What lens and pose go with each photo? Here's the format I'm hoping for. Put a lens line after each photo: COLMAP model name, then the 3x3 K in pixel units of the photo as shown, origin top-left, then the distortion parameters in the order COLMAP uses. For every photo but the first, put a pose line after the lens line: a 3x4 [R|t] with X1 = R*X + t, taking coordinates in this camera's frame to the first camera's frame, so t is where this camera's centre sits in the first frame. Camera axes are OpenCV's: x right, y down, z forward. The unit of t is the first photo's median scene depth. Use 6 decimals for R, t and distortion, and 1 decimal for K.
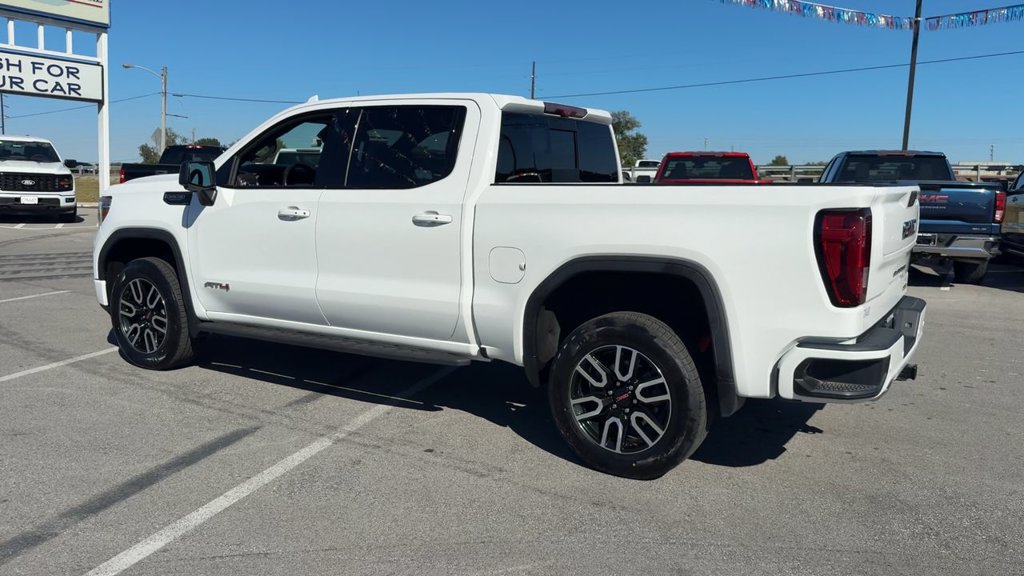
lens RADIAL K [[809.4, 0, 522.2], [0, 809.4, 288.3], [0, 0, 1]] dist [0.078080, -0.103492]
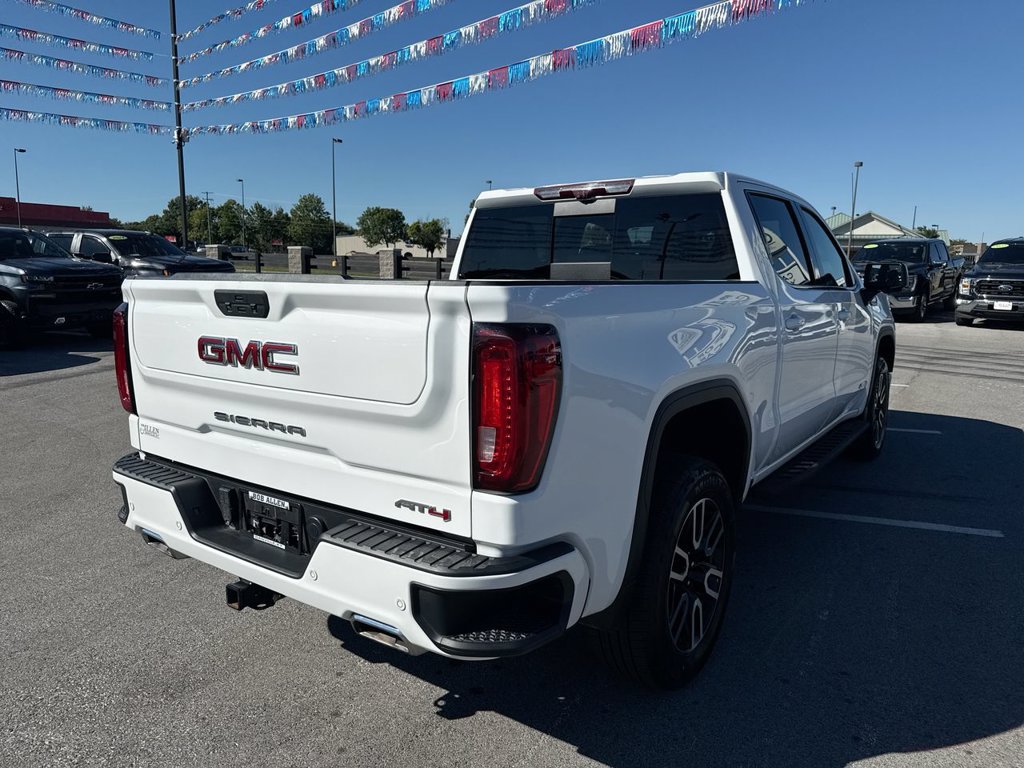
lens RADIAL K [[726.2, 0, 511.1], [0, 726.2, 382.3], [0, 0, 1]] dist [0.055188, -0.075606]
pose [[-0.066805, 0.137191, -0.988289, 0.809471], [-0.142007, 0.979111, 0.145516, -0.129119], [0.987609, 0.150065, -0.045927, 1.003947]]
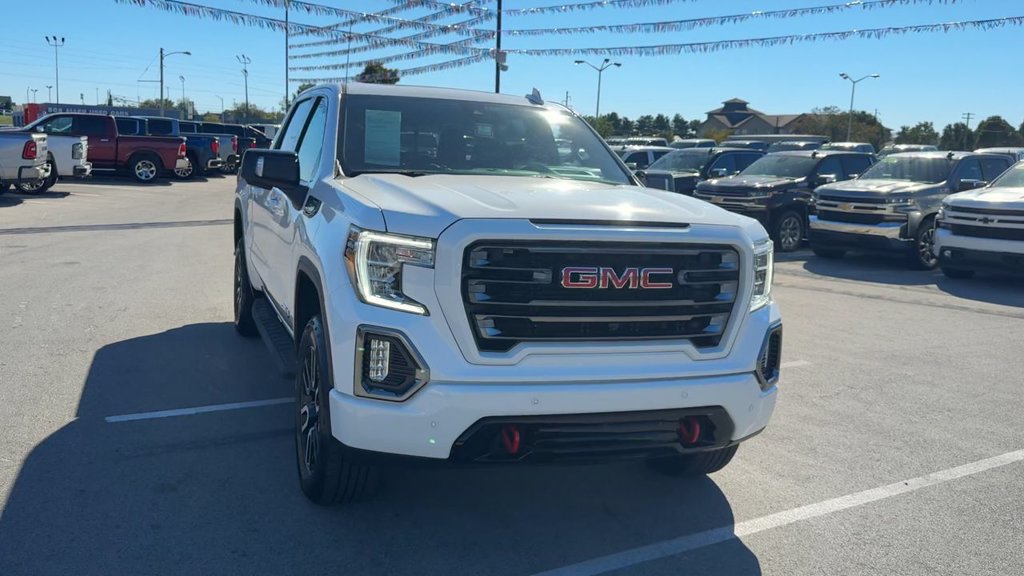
lens RADIAL K [[941.1, 0, 511.9], [0, 941.1, 295.9], [0, 0, 1]] dist [0.005909, 0.000000]
pose [[-0.780401, -0.147208, 0.607704, -0.966154], [0.021412, 0.965030, 0.261262, -0.310811], [-0.624912, 0.216901, -0.749959, 2.001325]]
